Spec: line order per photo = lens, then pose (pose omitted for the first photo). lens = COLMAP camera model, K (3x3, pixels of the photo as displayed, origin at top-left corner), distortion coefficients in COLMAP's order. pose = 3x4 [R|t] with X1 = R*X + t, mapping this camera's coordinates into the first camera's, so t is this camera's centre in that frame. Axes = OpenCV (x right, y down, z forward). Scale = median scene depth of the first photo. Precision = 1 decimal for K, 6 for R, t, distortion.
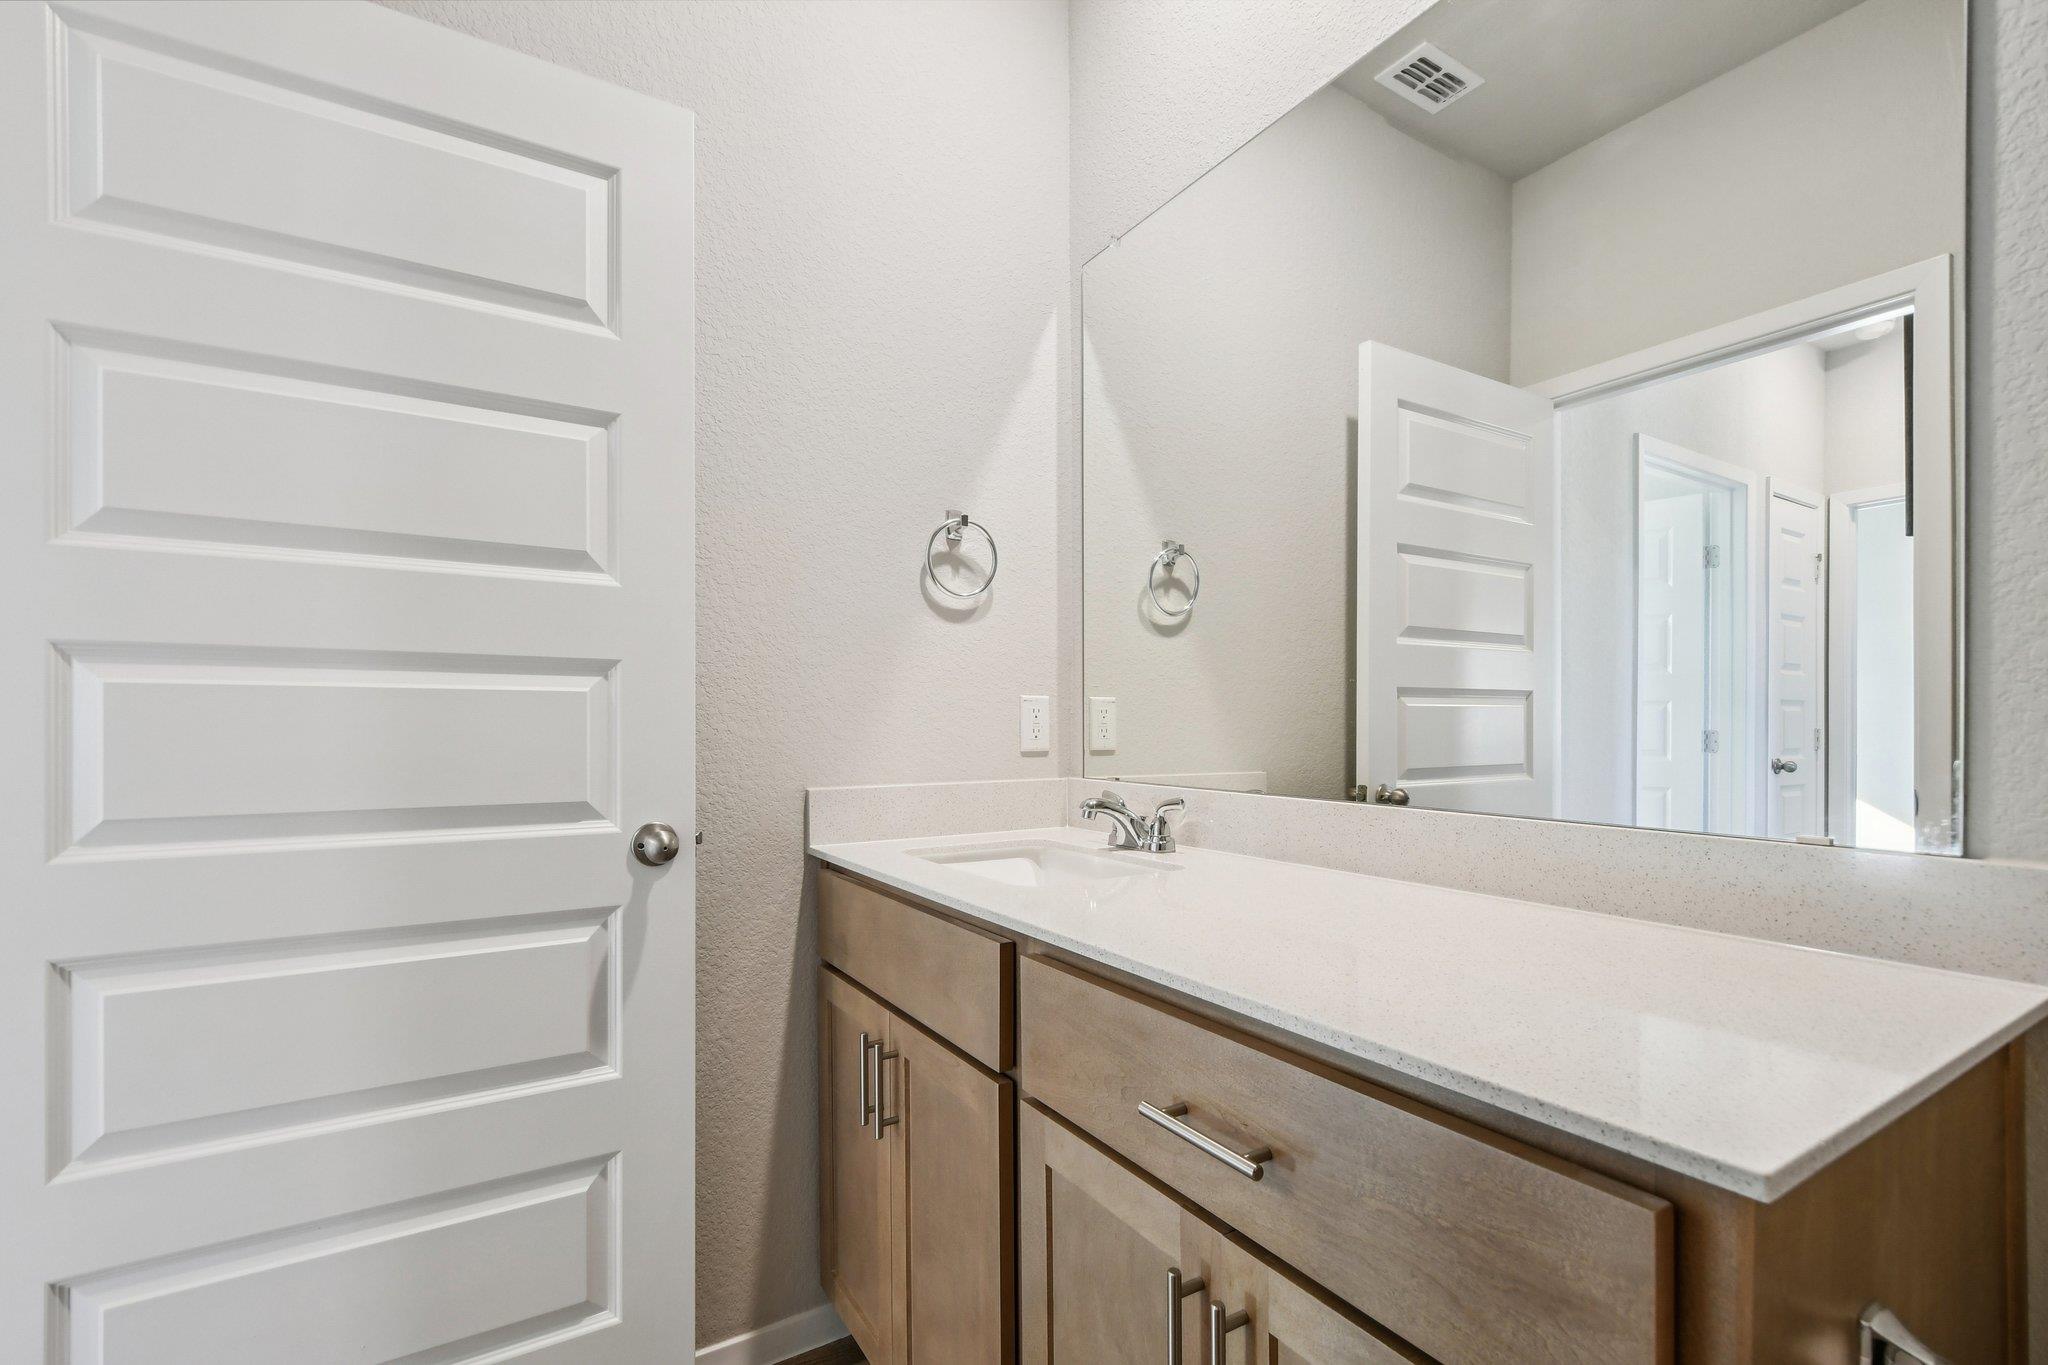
lens RADIAL K [[887.0, 0, 1021.4], [0, 887.0, 727.1], [0, 0, 1]] dist [0.008542, -0.008831]
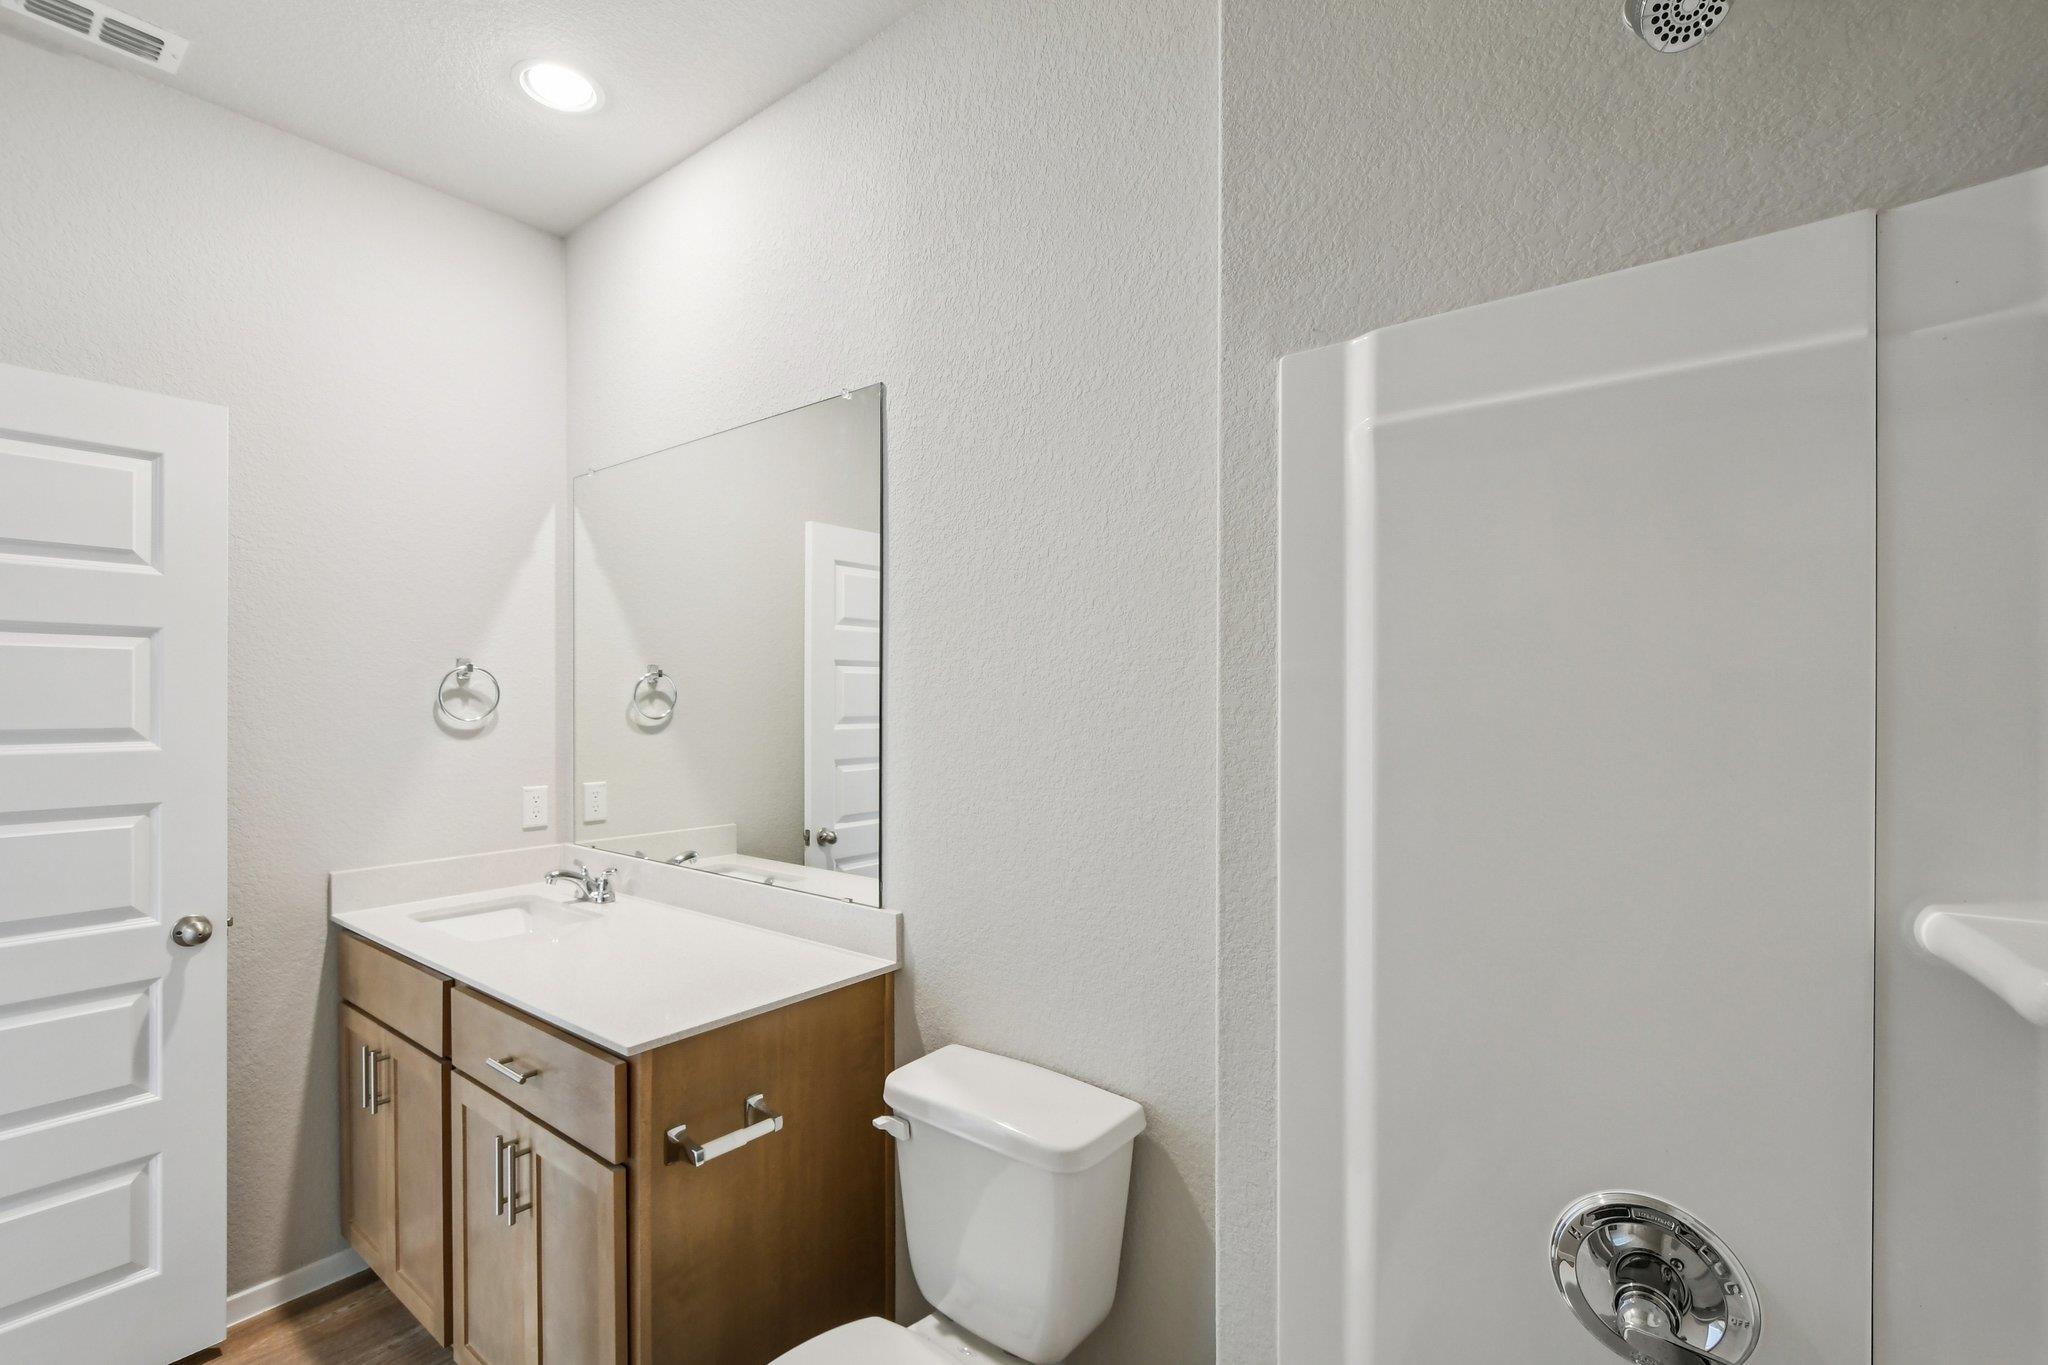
lens RADIAL K [[890.7, 0, 1006.0], [0, 890.7, 699.5], [0, 0, 1]] dist [-0.001822, -0.001598]
pose [[0.938976, 0.001207, 0.343980, 0.296072], [0.001155, 0.999977, -0.006662, -0.210031], [-0.343980, 0.006653, 0.938953, -0.721259]]
